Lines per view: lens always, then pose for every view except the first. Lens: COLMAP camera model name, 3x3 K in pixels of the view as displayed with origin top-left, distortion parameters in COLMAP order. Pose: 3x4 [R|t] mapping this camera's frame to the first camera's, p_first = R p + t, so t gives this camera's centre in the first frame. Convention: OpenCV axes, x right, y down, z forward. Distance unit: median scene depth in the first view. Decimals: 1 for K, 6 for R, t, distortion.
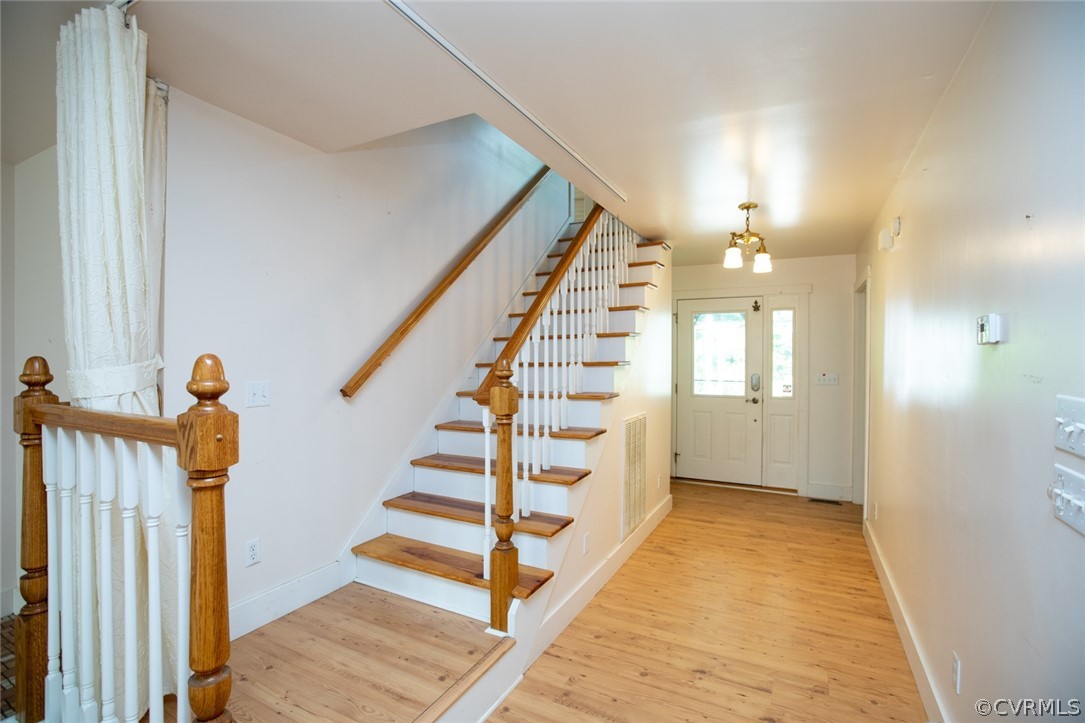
lens RADIAL K [[492.8, 0, 548.4], [0, 492.8, 358.9], [0, 0, 1]] dist [-0.031594, 0.008806]
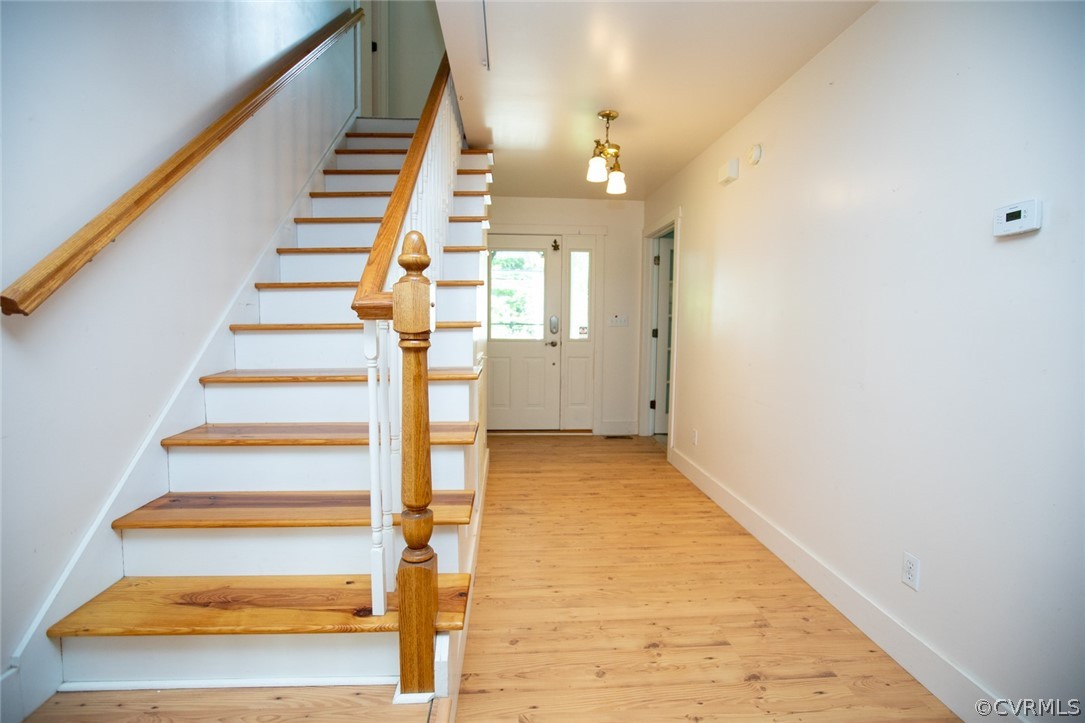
lens RADIAL K [[492.8, 0, 536.2], [0, 492.8, 353.4], [0, 0, 1]] dist [-0.031594, 0.008806]
pose [[0.857813, -0.031422, 0.513000, -0.187096], [-0.002420, 0.997871, 0.065167, 0.068861], [-0.513956, -0.057143, 0.855911, 0.301611]]
